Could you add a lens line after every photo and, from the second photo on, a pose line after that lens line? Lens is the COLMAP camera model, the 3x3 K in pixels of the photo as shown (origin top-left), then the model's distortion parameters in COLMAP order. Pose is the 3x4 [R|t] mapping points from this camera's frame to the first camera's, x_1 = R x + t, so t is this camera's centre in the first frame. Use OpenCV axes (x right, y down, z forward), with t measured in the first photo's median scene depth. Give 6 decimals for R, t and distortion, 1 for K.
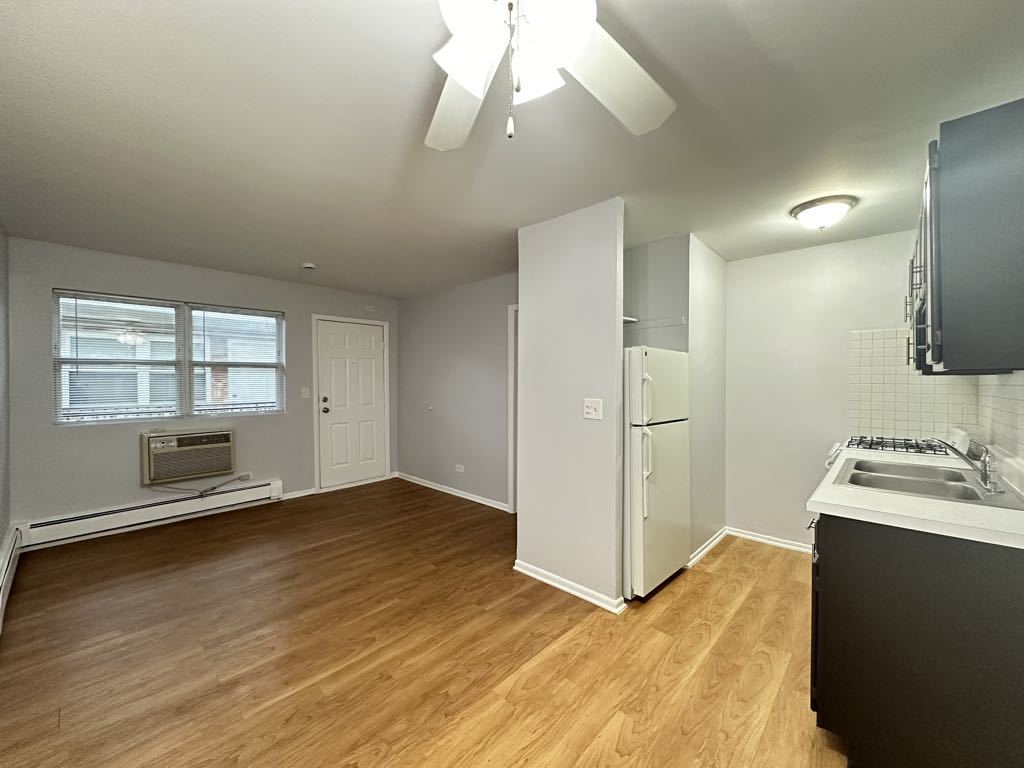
lens RADIAL K [[406.5, 0, 512.4], [0, 406.5, 385.7], [0, 0, 1]] dist [-0.001567, -0.000887]
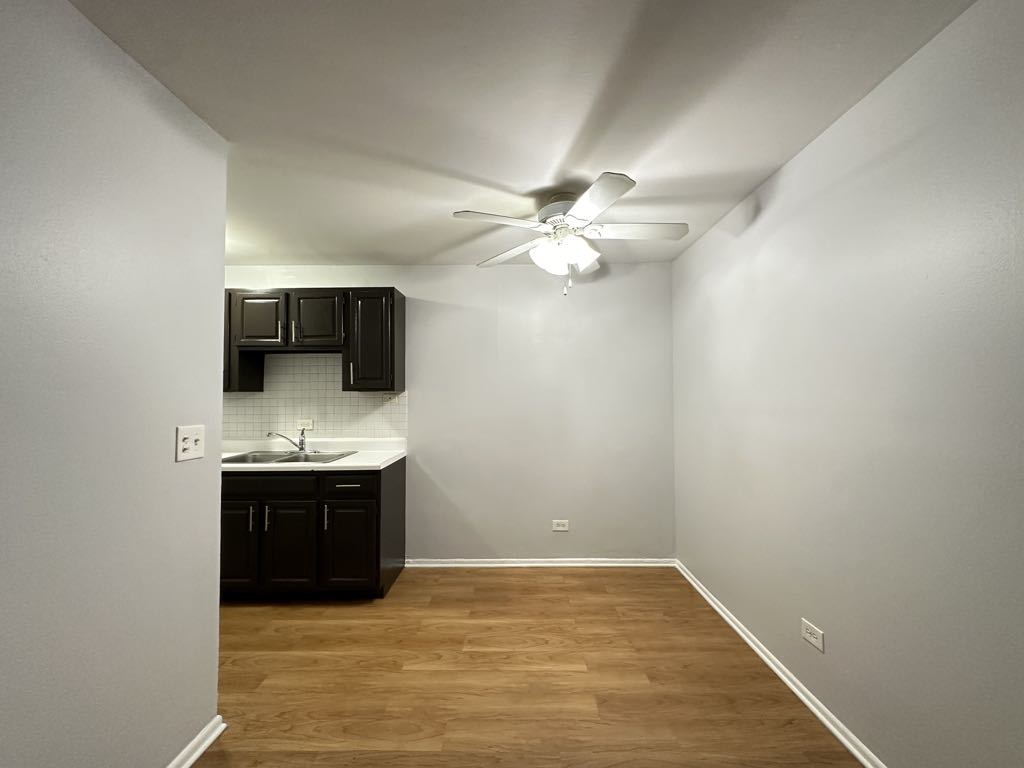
lens RADIAL K [[406.5, 0, 511.7], [0, 406.5, 384.7], [0, 0, 1]] dist [-0.001567, -0.000887]
pose [[-0.673065, 0.021652, 0.739267, -0.626267], [0.011459, 0.999757, -0.018848, -0.012453], [-0.739495, -0.004214, -0.673149, 1.139956]]
